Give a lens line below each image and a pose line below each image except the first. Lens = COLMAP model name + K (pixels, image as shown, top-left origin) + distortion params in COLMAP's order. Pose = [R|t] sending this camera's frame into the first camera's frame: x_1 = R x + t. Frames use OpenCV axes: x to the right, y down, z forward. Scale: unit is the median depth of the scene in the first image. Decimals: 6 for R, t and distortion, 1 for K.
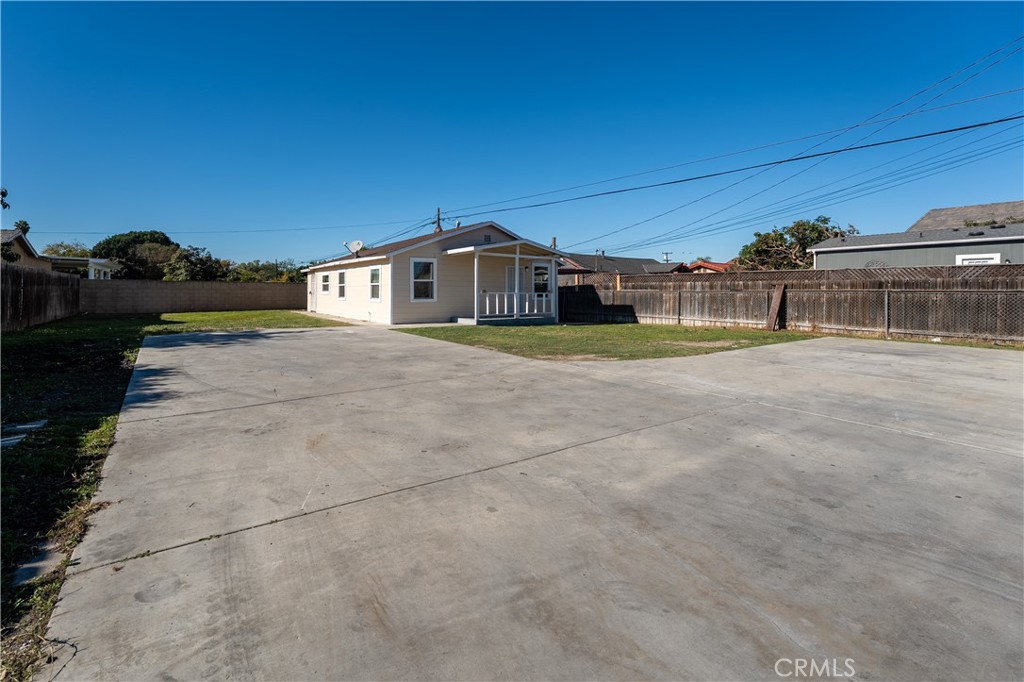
lens RADIAL K [[444.8, 0, 467.2], [0, 444.8, 292.8], [0, 0, 1]] dist [-0.000308, -0.000146]
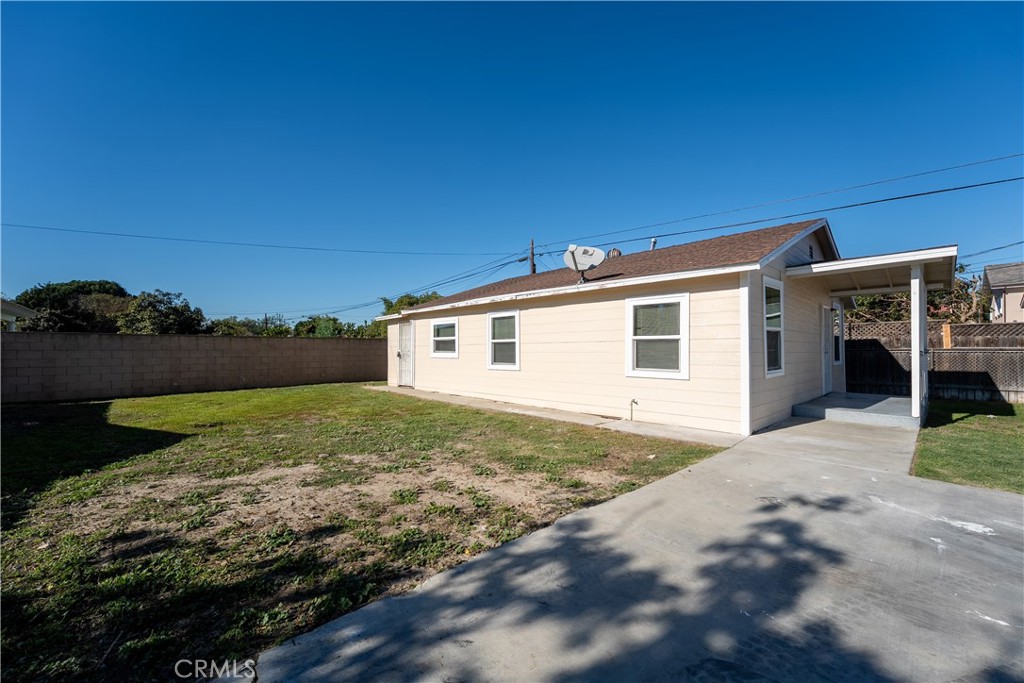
lens RADIAL K [[411.7, 0, 511.9], [0, 411.7, 346.5], [0, 0, 1]] dist [0.000368, -0.000383]
pose [[0.986405, -0.005910, 0.164228, -0.358641], [0.007152, 0.999950, -0.006973, -0.007477], [-0.164179, 0.008052, 0.986398, 0.529248]]
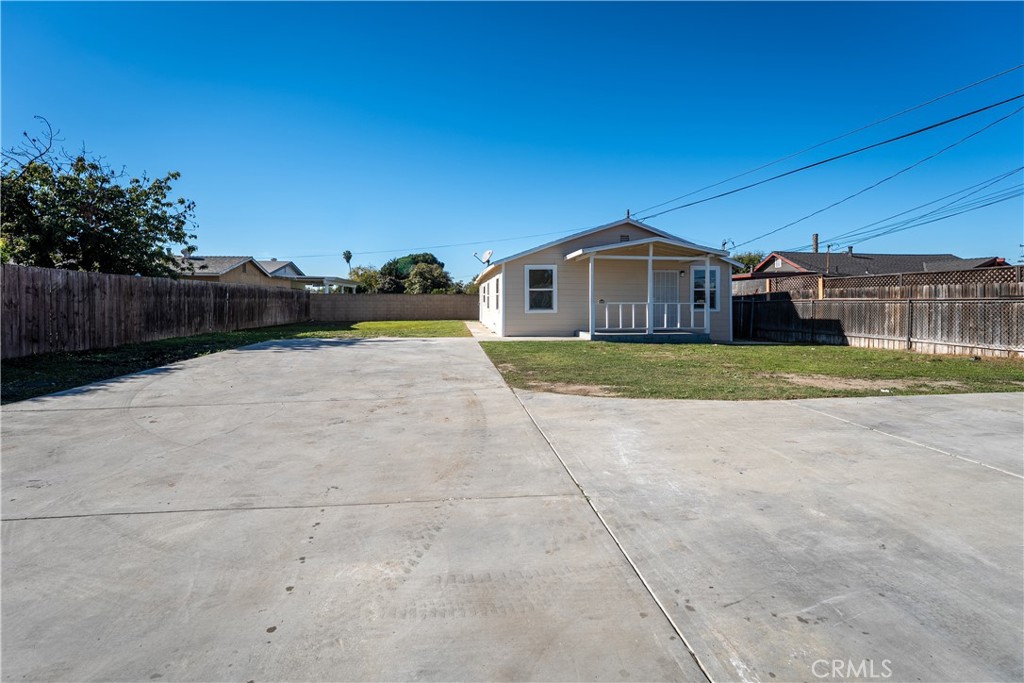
lens RADIAL K [[448.6, 0, 508.9], [0, 448.6, 306.5], [0, 0, 1]] dist [-0.000254, -0.000104]
pose [[0.893383, 0.000052, -0.449297, 0.215251], [0.001837, 0.999991, 0.003769, 0.002860], [0.449293, -0.004192, 0.893375, 0.123591]]
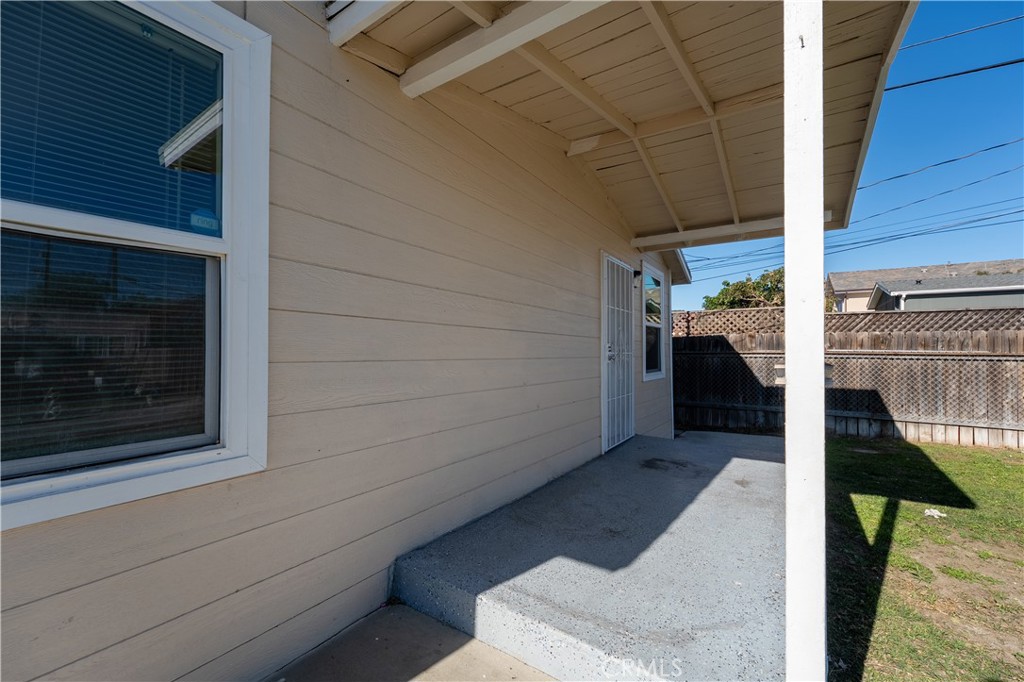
lens RADIAL K [[407.8, 0, 512.0], [0, 407.8, 341.0], [0, 0, 1]] dist [0.012047, -0.000028]
pose [[0.929376, 0.009701, 0.369008, -0.044432], [-0.002817, 0.999812, -0.019188, -0.005744], [-0.369125, 0.016794, 0.929228, 0.763516]]
